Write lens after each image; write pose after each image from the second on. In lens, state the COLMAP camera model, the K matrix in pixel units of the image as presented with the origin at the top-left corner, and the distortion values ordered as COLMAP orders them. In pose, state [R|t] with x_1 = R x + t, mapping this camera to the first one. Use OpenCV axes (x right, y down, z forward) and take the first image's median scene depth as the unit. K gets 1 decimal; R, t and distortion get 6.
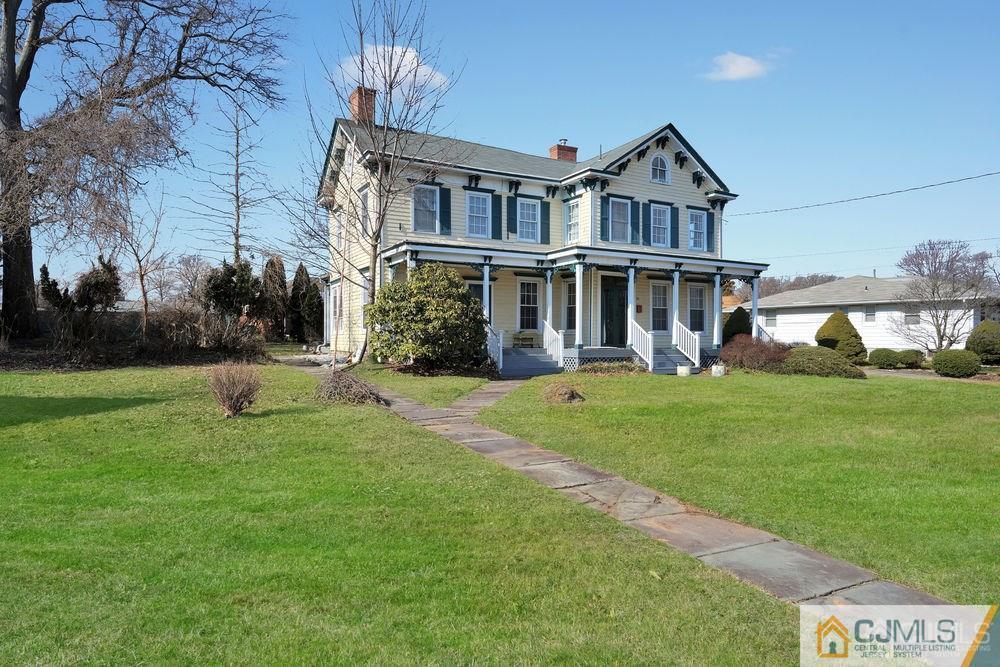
lens RADIAL K [[606.1, 0, 507.0], [0, 606.1, 338.4], [0, 0, 1]] dist [0.004296, 0.000505]
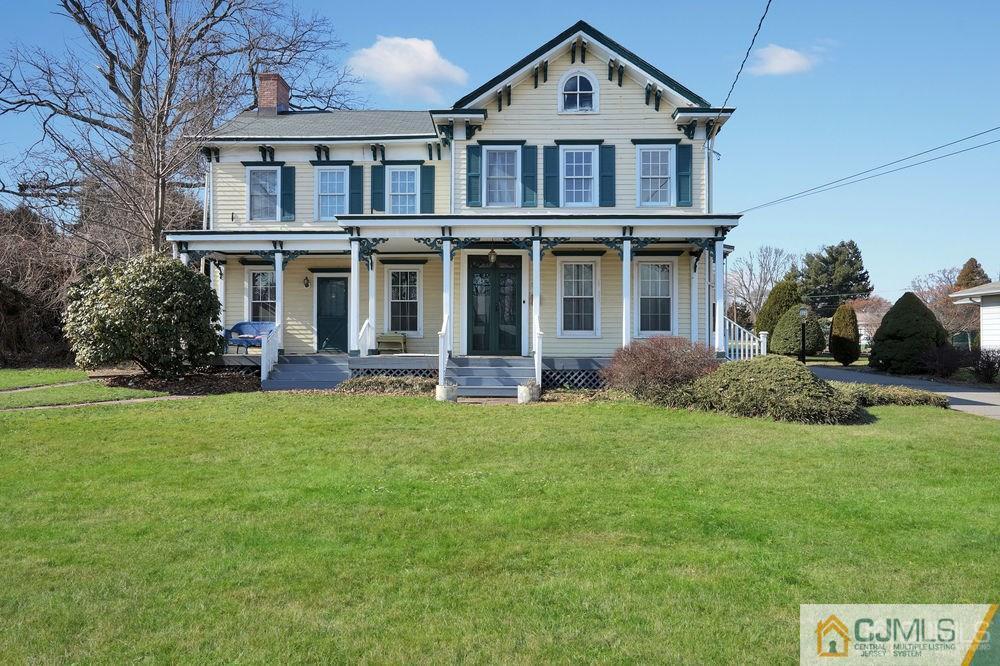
lens RADIAL K [[606.1, 0, 502.0], [0, 606.1, 338.9], [0, 0, 1]] dist [0.004296, 0.000505]
pose [[0.858632, -0.005334, -0.512564, 0.547113], [0.002751, 0.999979, -0.005798, 0.000710], [0.512584, 0.003568, 0.858629, 0.387225]]
